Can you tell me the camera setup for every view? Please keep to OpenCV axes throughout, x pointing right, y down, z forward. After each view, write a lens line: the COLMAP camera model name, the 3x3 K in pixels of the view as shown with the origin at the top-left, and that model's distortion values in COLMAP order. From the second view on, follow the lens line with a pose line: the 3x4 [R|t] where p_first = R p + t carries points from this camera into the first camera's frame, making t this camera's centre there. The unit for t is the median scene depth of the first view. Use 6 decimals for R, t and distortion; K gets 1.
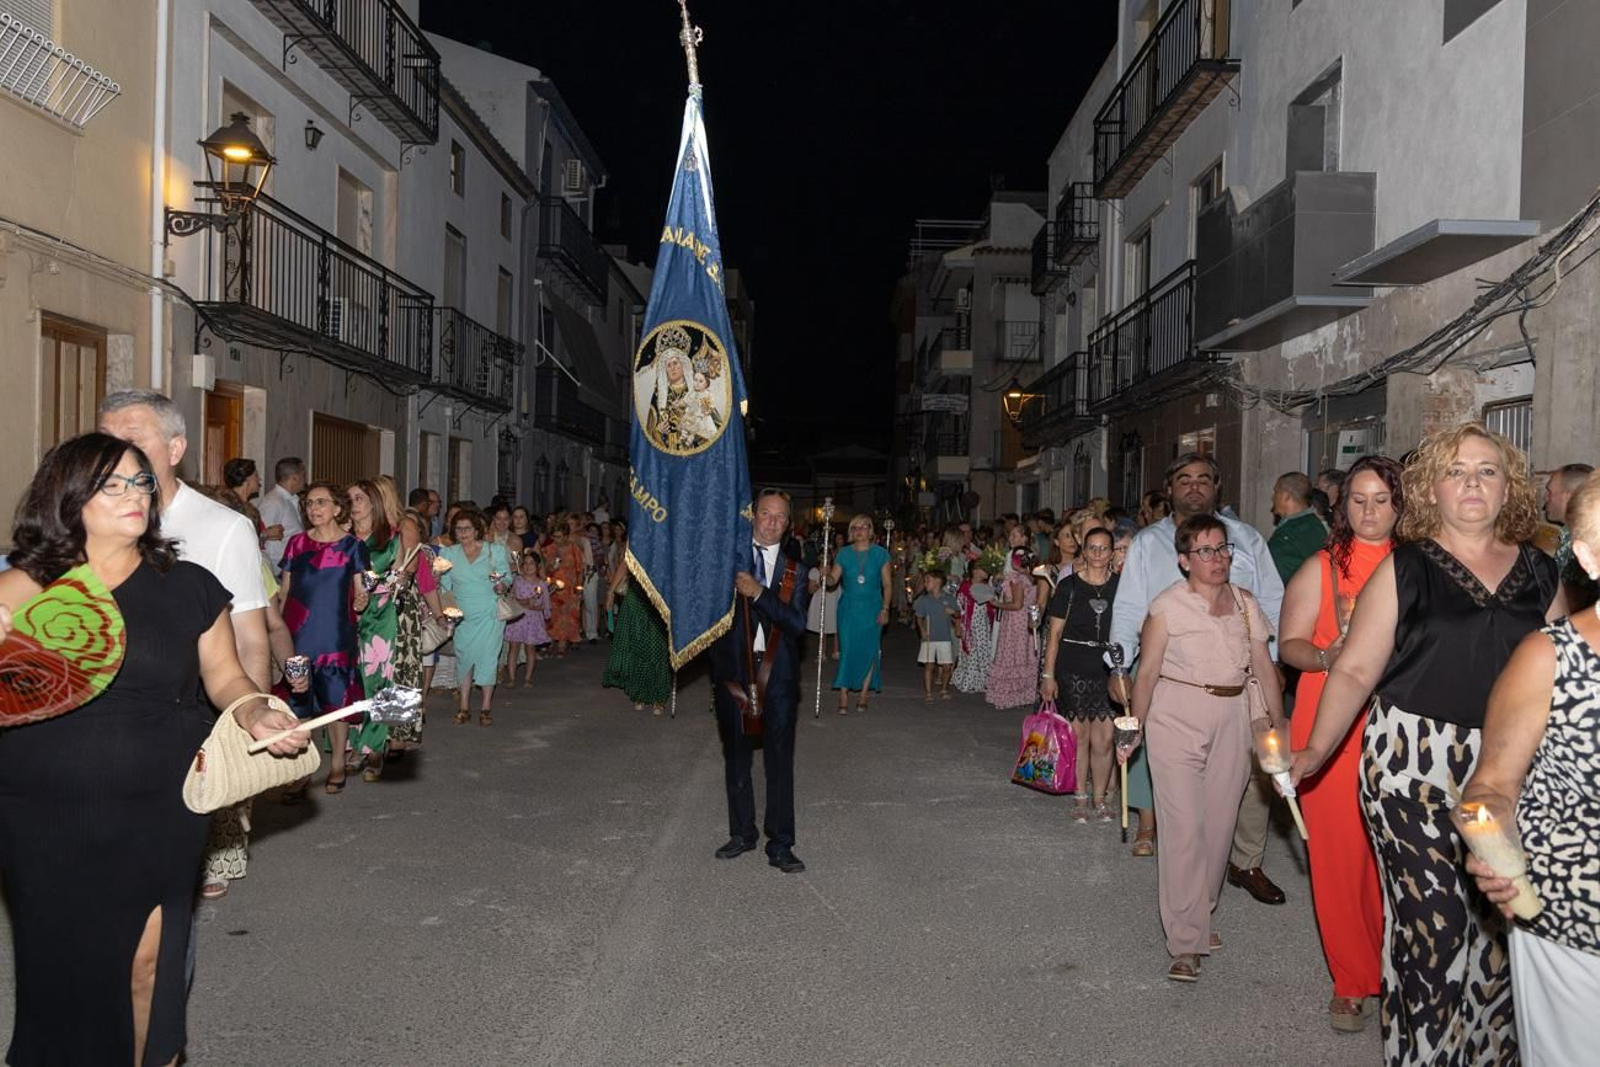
lens RADIAL K [[1267.0, 0, 810.7], [0, 1267.0, 525.5], [0, 0, 1]] dist [0.014445, 0.013401]
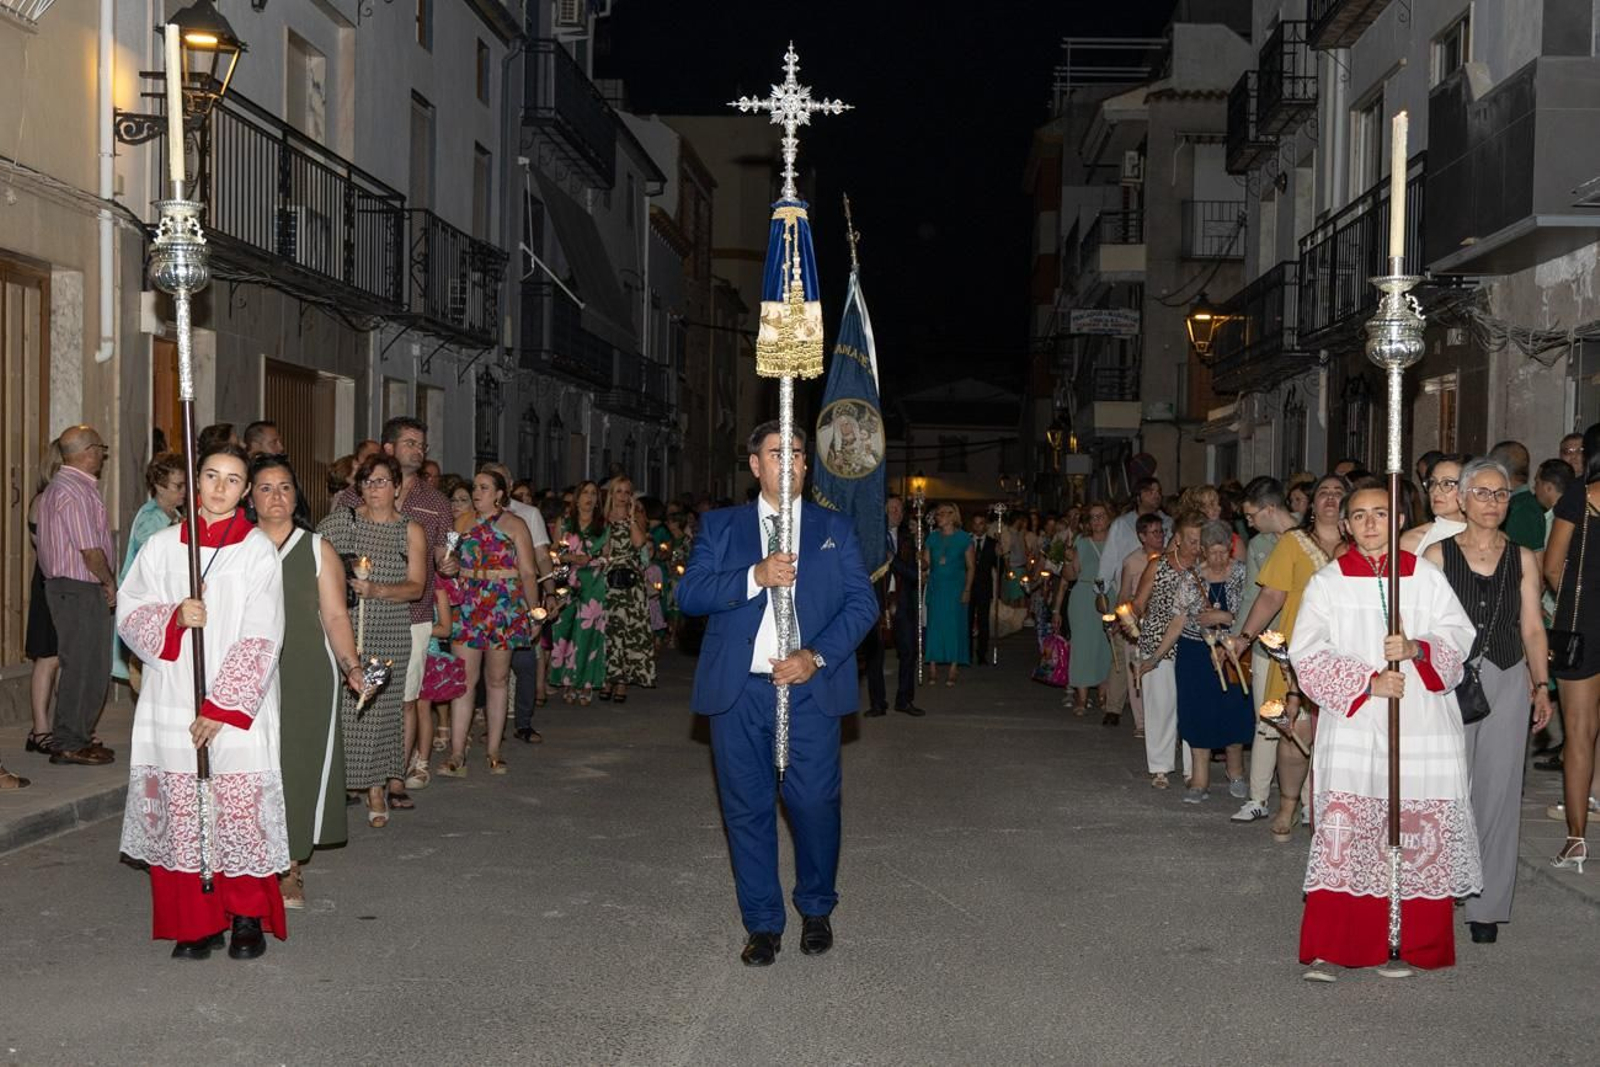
lens RADIAL K [[1957.1, 0, 842.8], [0, 1957.1, 530.3], [0, 0, 1]] dist [0.014799, 0.000000]
pose [[0.999562, -0.001838, -0.029528, -0.006982], [0.002237, 0.999907, 0.013480, -0.000653], [0.029500, -0.013540, 0.999473, -0.111211]]
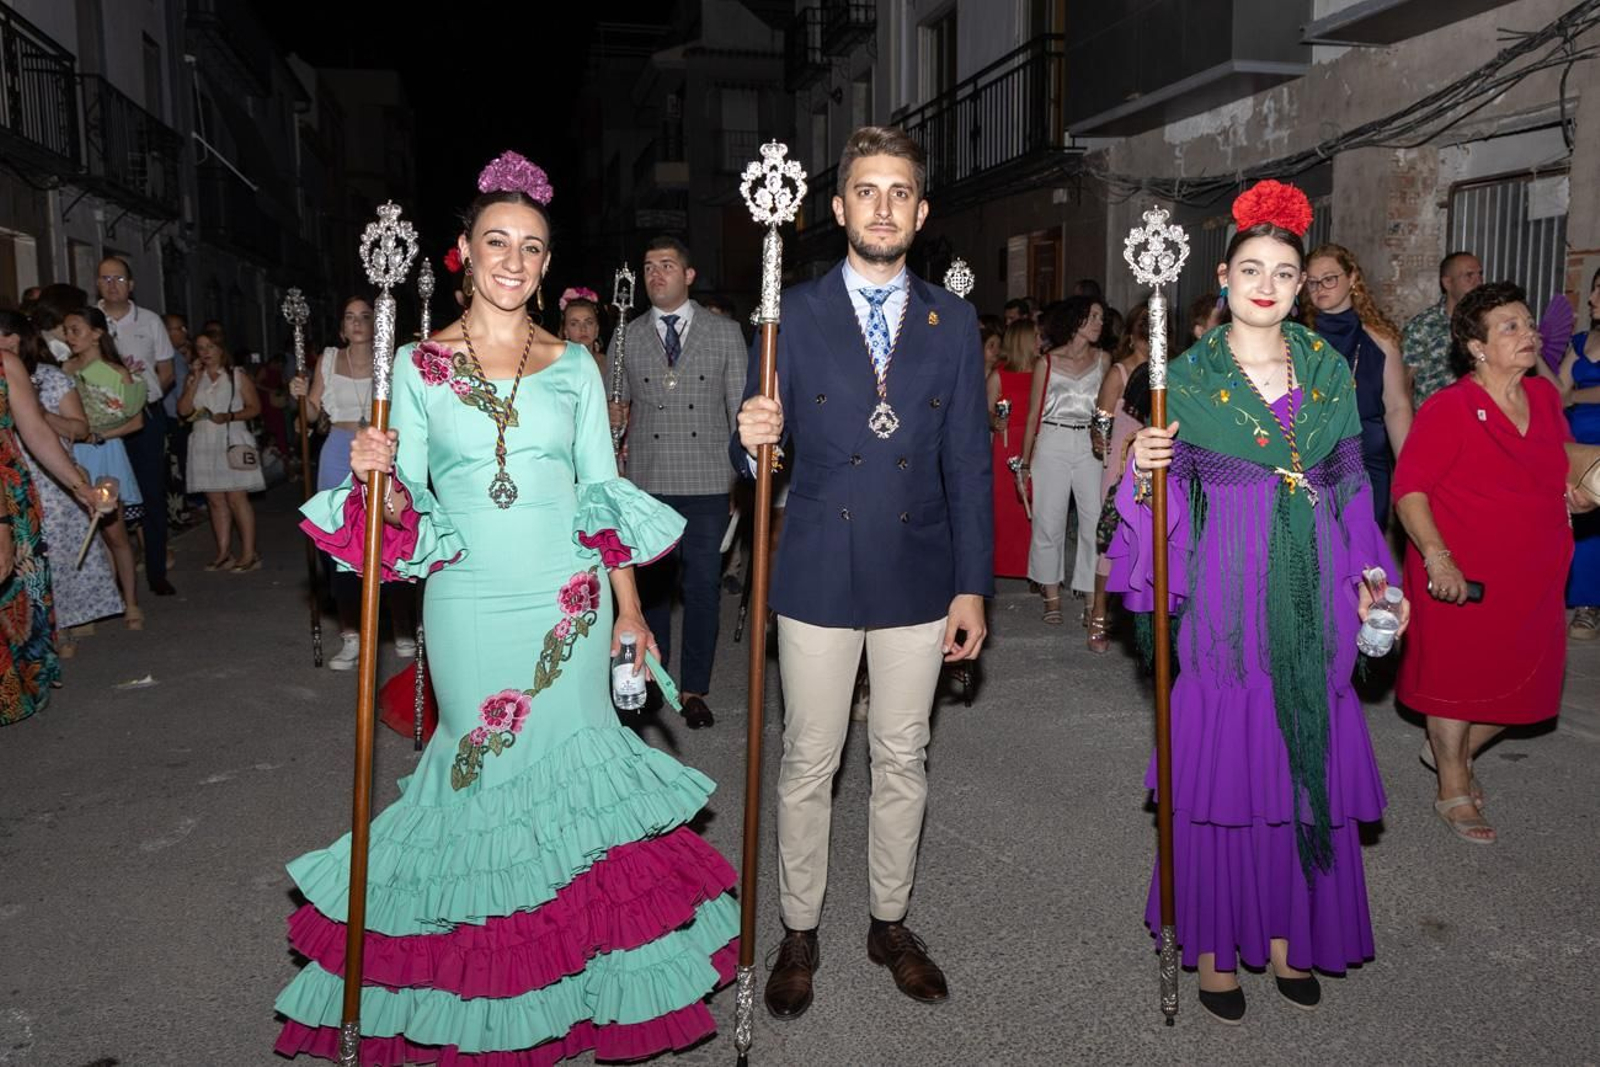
lens RADIAL K [[1297.6, 0, 836.9], [0, 1297.6, 492.4], [0, 0, 1]] dist [0.001650, 0.021309]
pose [[0.964378, -0.053436, 0.259076, -0.059798], [0.026071, 0.993816, 0.107935, 0.005003], [-0.263242, -0.097336, 0.959807, 0.086567]]
